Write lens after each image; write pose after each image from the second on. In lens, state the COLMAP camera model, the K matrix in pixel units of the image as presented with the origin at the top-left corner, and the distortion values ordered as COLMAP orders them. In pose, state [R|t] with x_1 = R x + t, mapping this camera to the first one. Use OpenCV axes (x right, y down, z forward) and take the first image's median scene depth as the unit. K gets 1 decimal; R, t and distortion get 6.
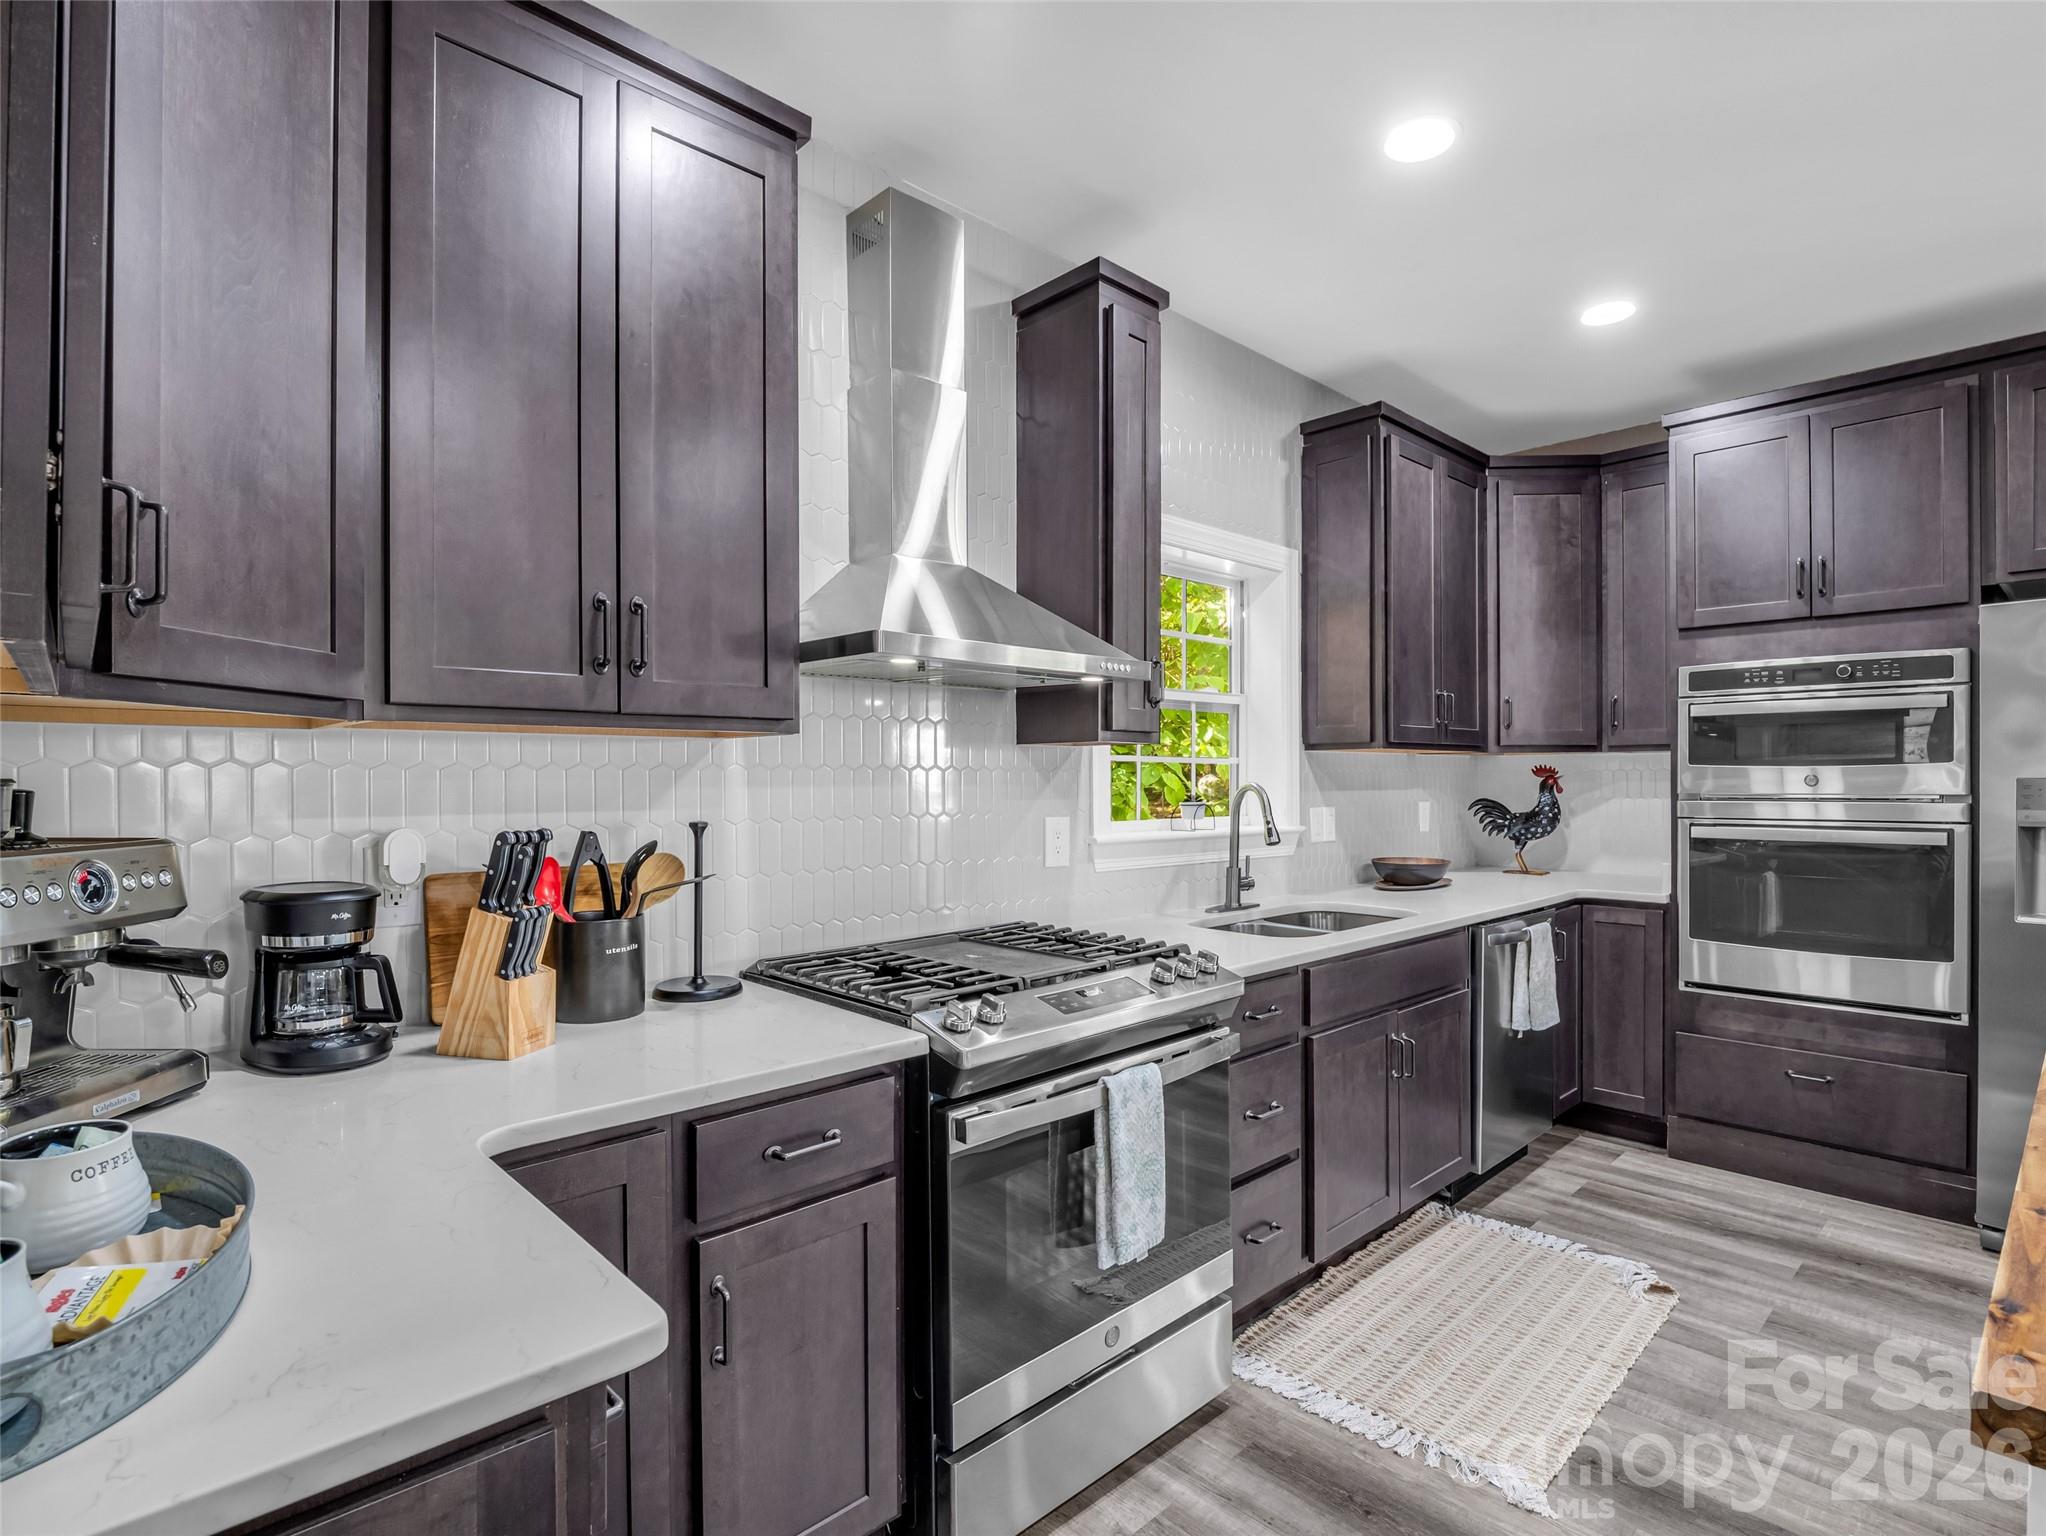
lens RADIAL K [[1022.2, 0, 1030.2], [0, 1022.2, 782.7], [0, 0, 1]] dist [-0.017024, -0.000608]
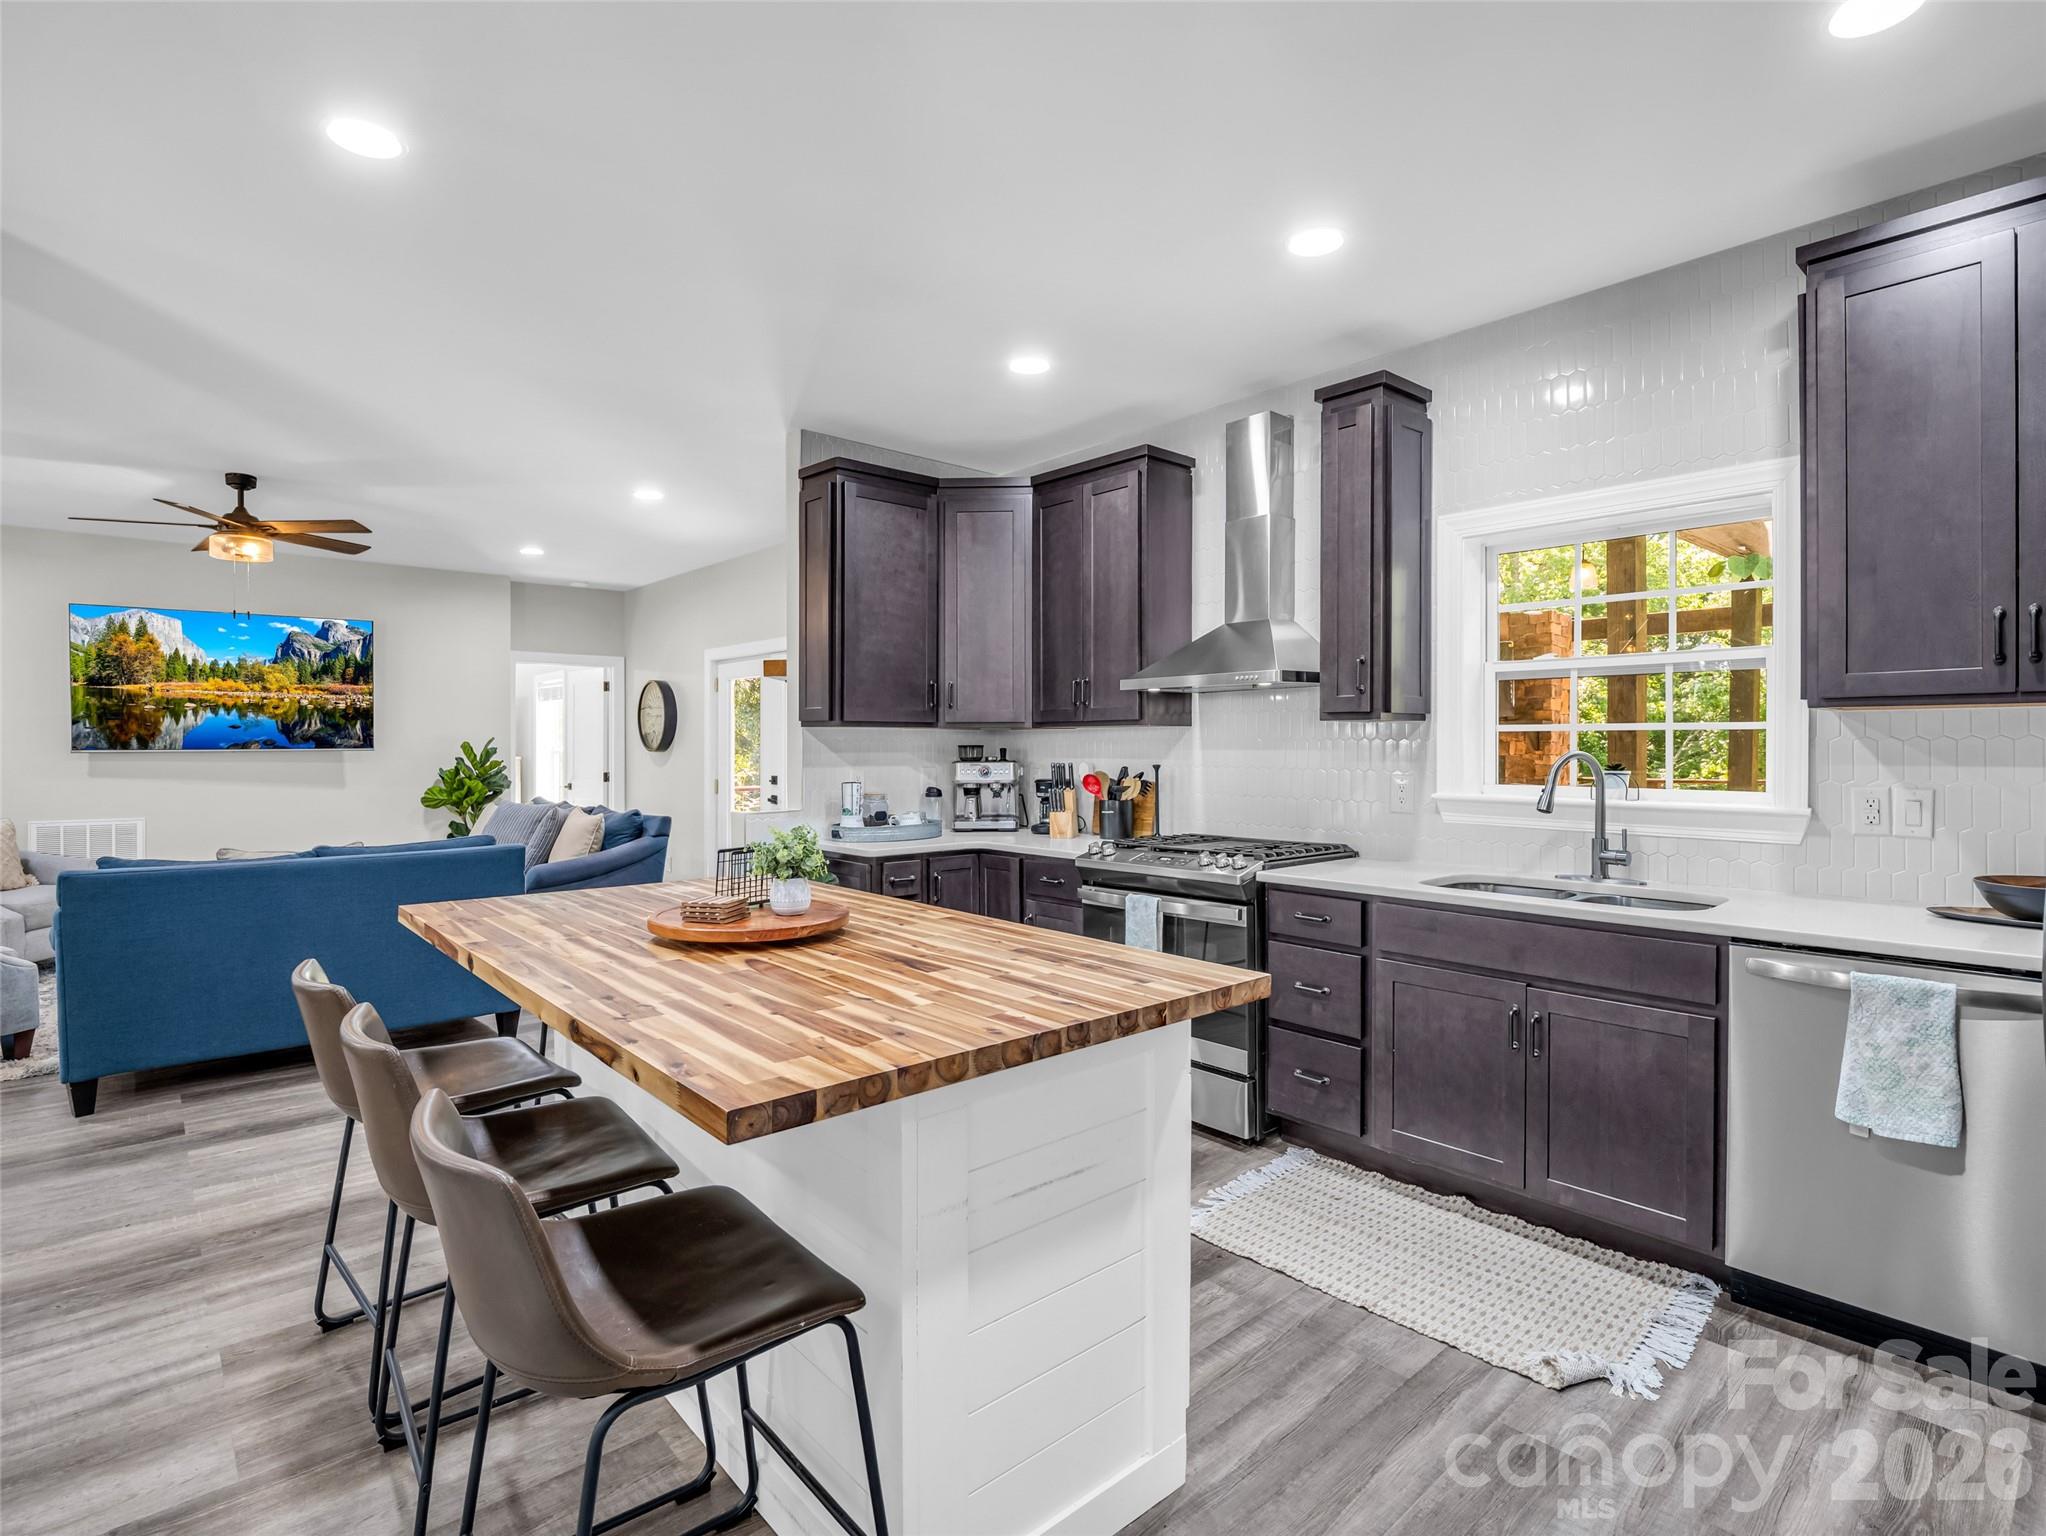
lens RADIAL K [[1022.2, 0, 1024.9], [0, 1022.2, 750.7], [0, 0, 1]] dist [-0.017024, -0.000608]
pose [[-0.026294, 0.010578, -0.999598, 1.123654], [-0.005008, 0.999930, 0.010713, -0.009289], [0.999642, 0.005287, -0.026239, 0.449431]]
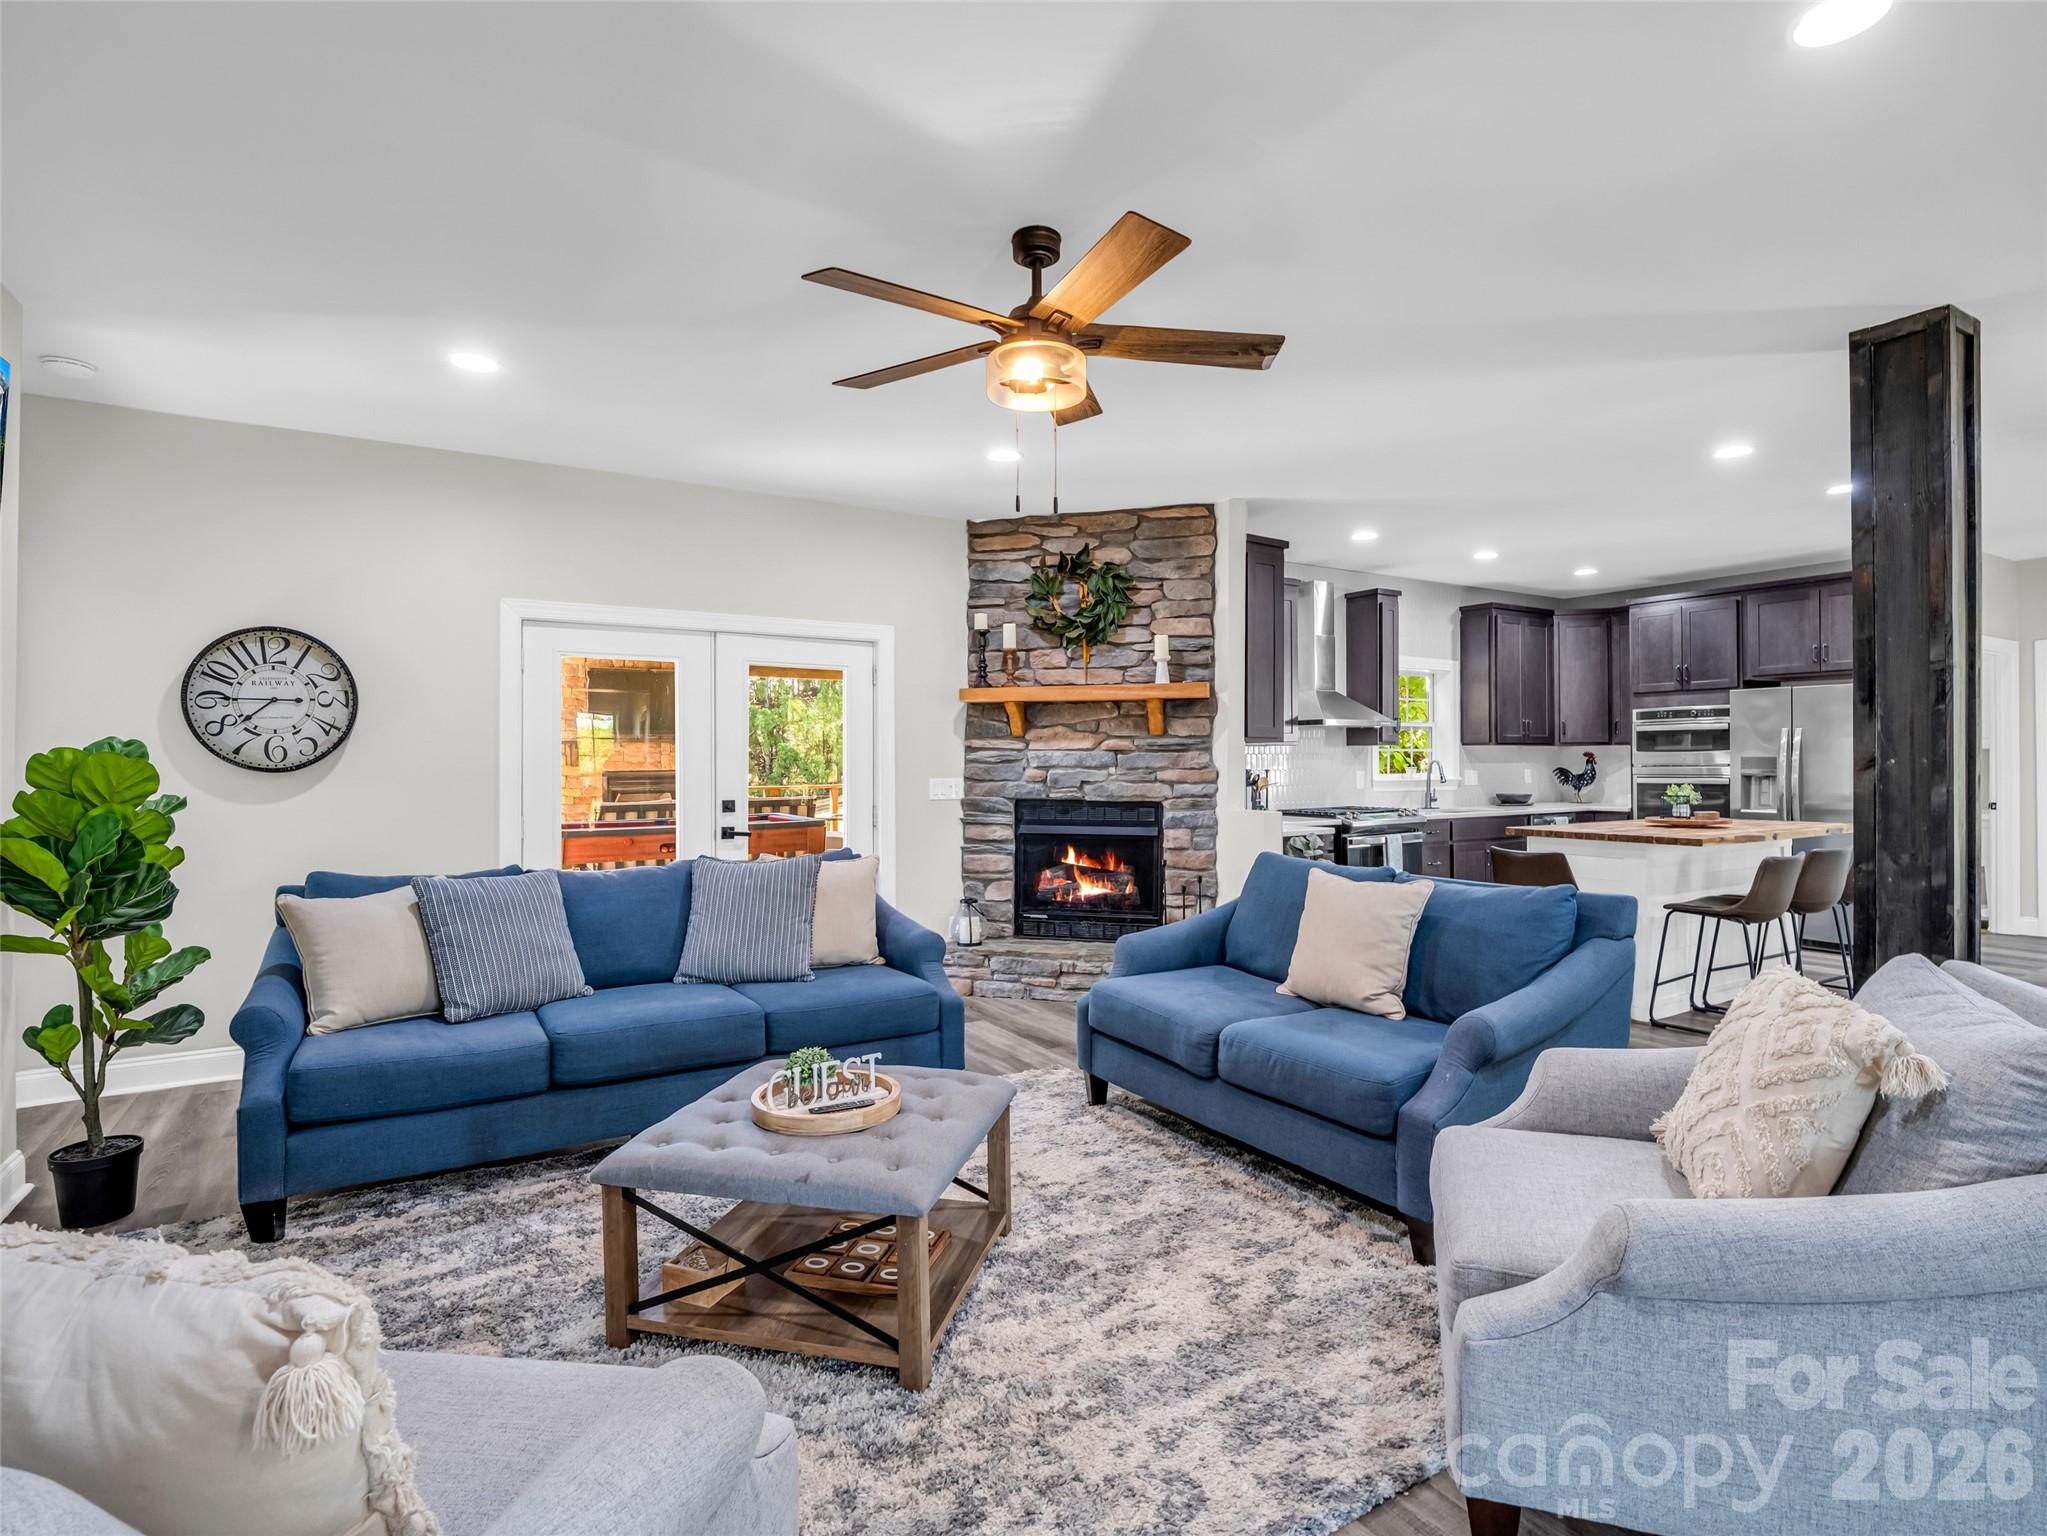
lens RADIAL K [[1022.7, 0, 1014.6], [0, 1022.7, 762.6], [0, 0, 1]] dist [-0.017024, -0.000608]
pose [[0.976365, -0.000431, -0.216129, -0.244326], [-0.000096, 0.999997, -0.002425, 0.013618], [0.216129, 0.002388, 0.976362, -1.615627]]
